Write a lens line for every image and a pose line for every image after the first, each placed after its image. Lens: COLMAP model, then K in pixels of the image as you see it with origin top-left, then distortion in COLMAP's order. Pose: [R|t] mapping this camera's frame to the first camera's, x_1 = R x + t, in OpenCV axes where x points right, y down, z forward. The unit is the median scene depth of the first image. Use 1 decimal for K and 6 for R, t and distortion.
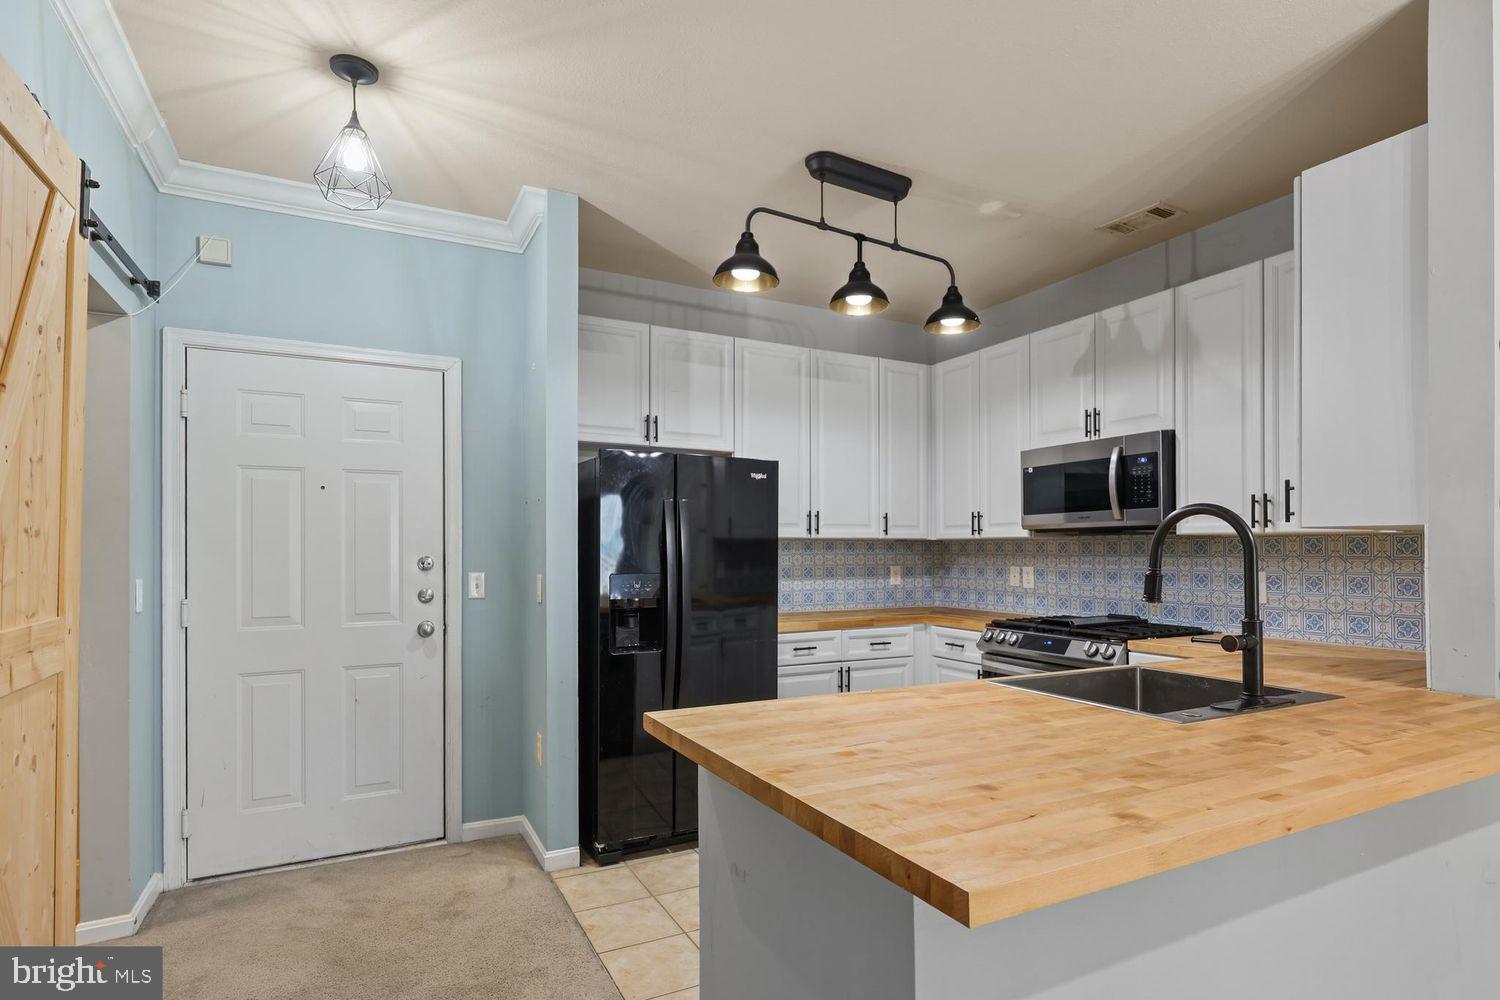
lens RADIAL K [[752.1, 0, 741.2], [0, 752.1, 545.2], [0, 0, 1]] dist [0.001172, -0.000221]
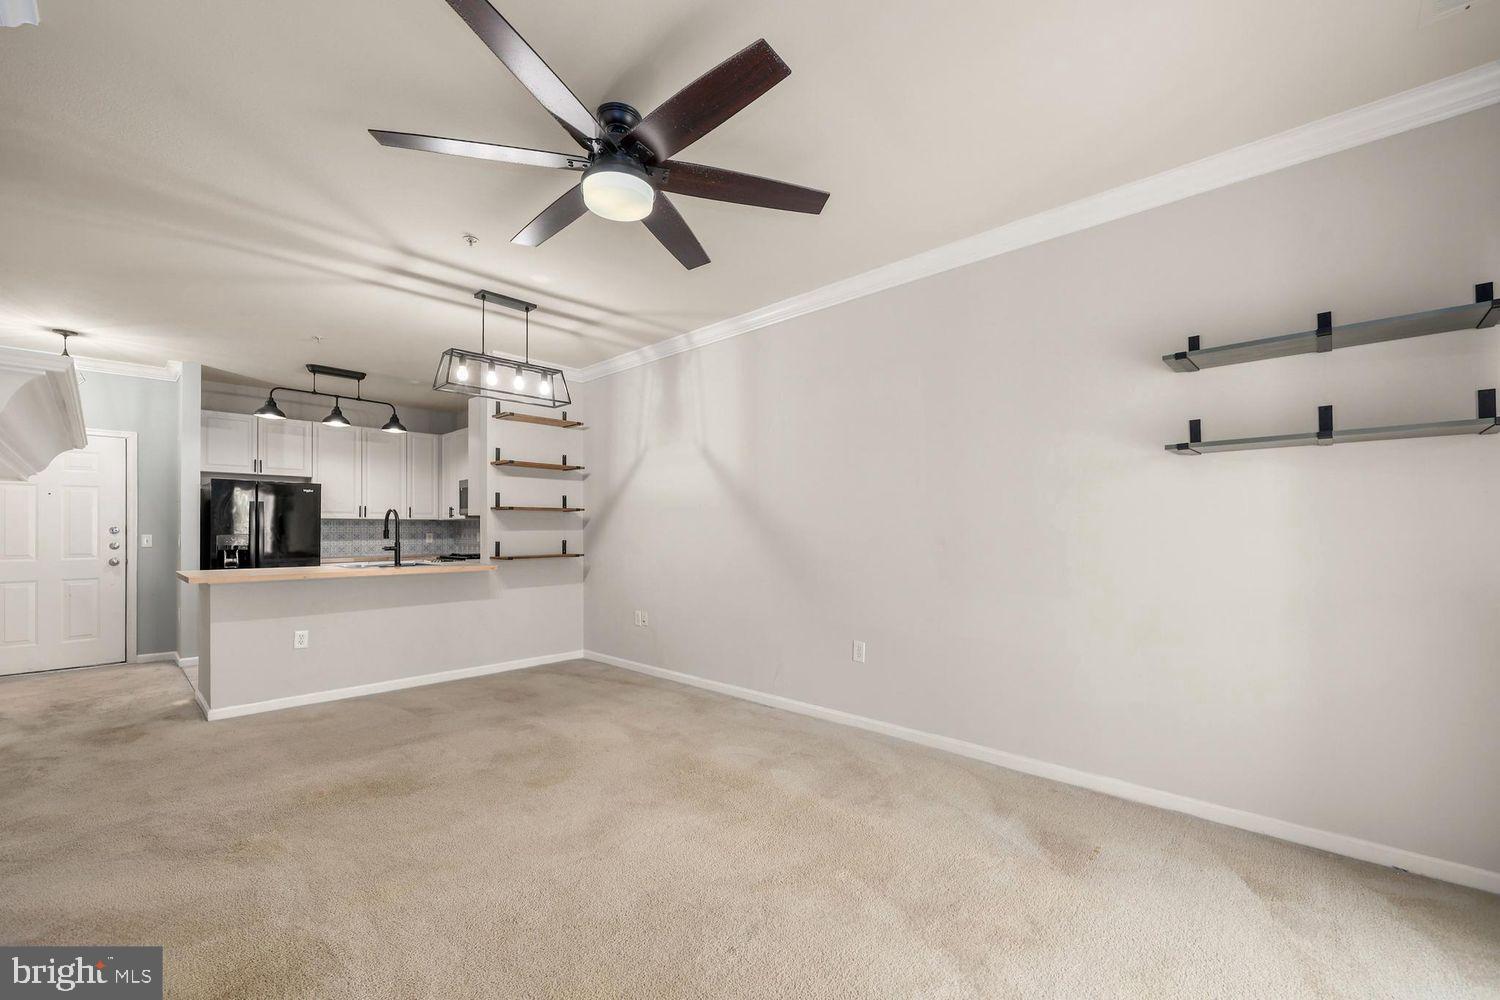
lens RADIAL K [[617.6, 0, 746.4], [0, 617.6, 524.4], [0, 0, 1]] dist [0.000077, 0.000290]
pose [[0.945245, 0.000981, 0.326361, 0.670871], [0.000297, 0.999992, -0.003866, 0.015134], [-0.326362, 0.003752, 0.945237, -1.178882]]
